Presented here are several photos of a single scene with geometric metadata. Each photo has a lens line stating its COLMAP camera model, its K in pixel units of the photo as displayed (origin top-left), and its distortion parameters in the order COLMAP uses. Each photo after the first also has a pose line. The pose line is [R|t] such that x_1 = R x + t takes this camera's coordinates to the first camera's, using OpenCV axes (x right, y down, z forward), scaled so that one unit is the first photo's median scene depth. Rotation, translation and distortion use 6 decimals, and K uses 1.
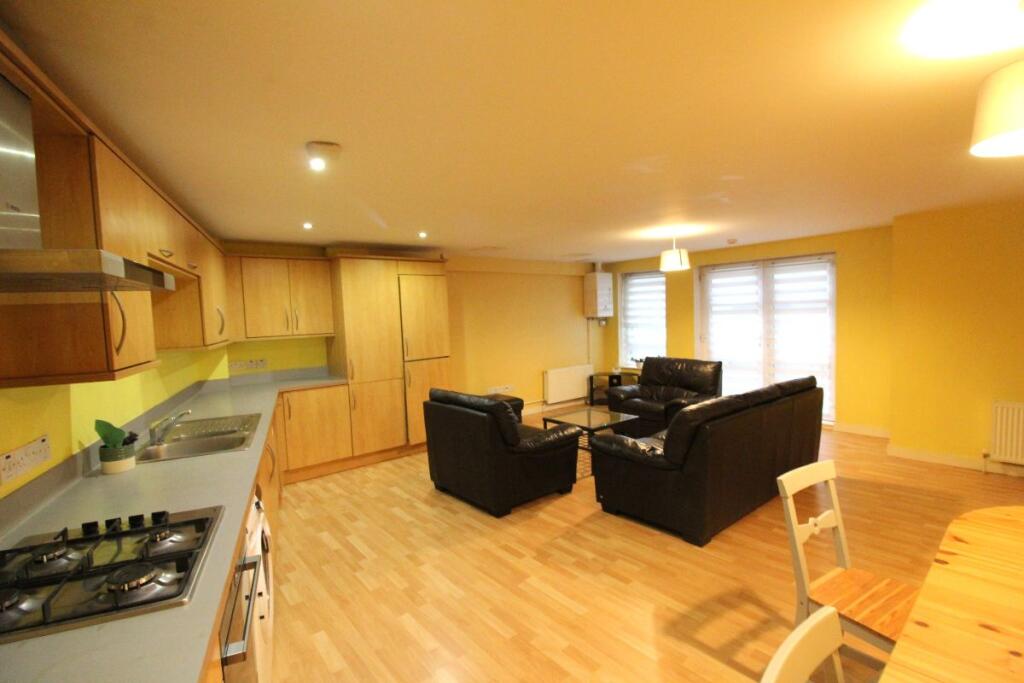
lens RADIAL K [[468.1, 0, 514.9], [0, 468.1, 342.7], [0, 0, 1]] dist [0.000365, -0.000048]
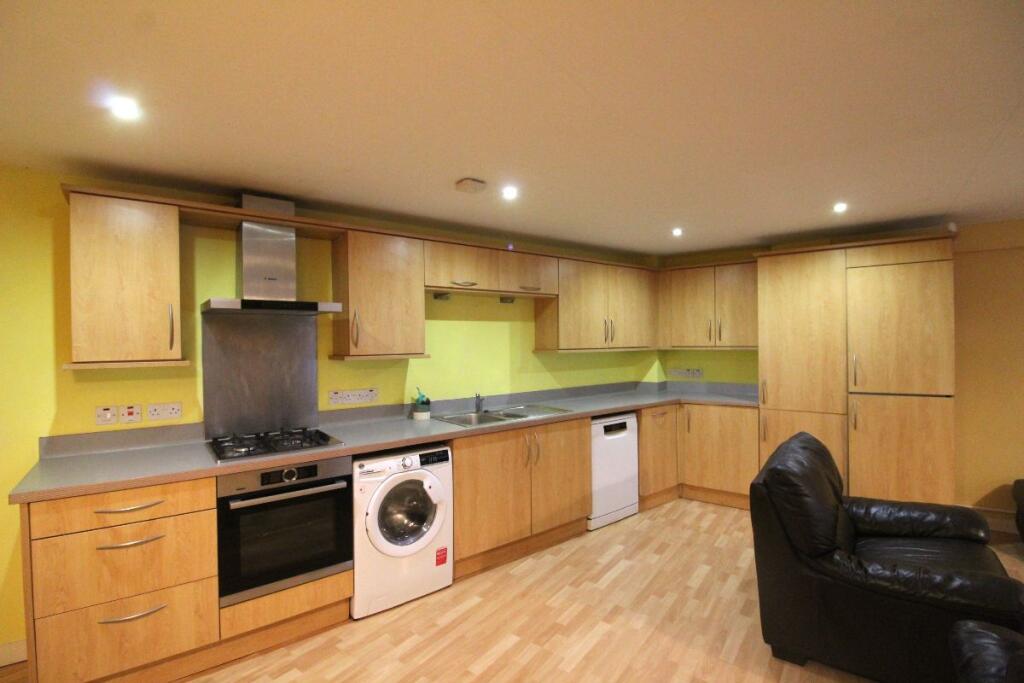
lens RADIAL K [[470.7, 0, 512.0], [0, 470.7, 341.5], [0, 0, 1]] dist [0.004083, -0.011816]
pose [[0.236359, 0.035631, -0.971012, 0.348822], [-0.058219, 0.998051, 0.022452, -0.023416], [0.969920, 0.051225, 0.237973, 0.374546]]
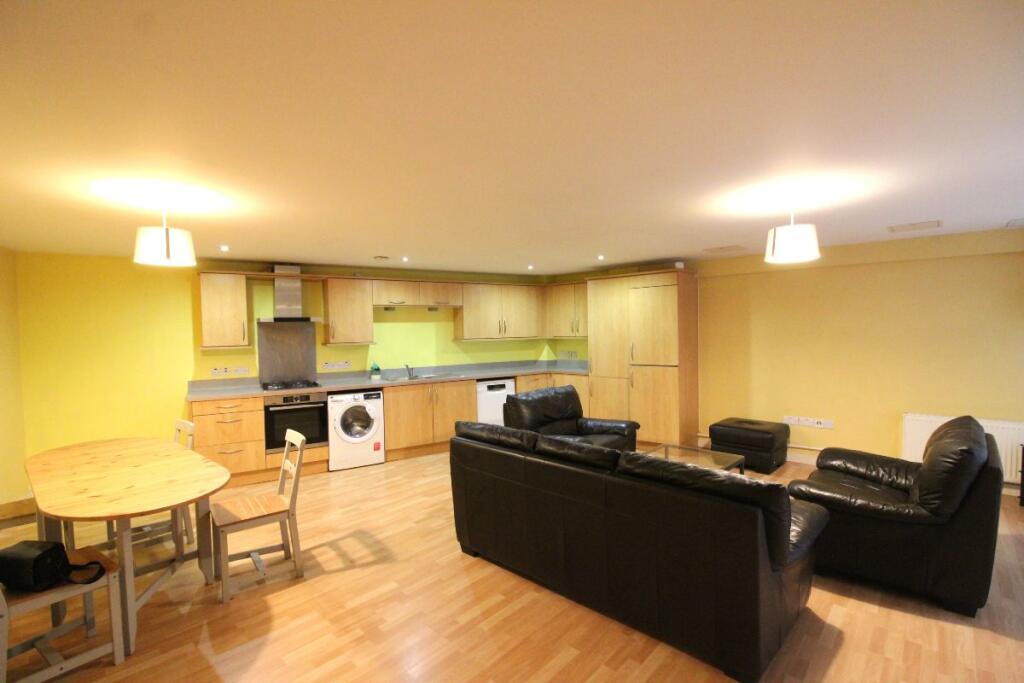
lens RADIAL K [[468.1, 0, 514.9], [0, 468.1, 342.7], [0, 0, 1]] dist [0.000365, -0.000048]
pose [[0.142442, 0.064534, -0.987697, 0.927243], [-0.048902, 0.997113, 0.058097, -0.071627], [0.988594, 0.040025, 0.145186, 0.601924]]
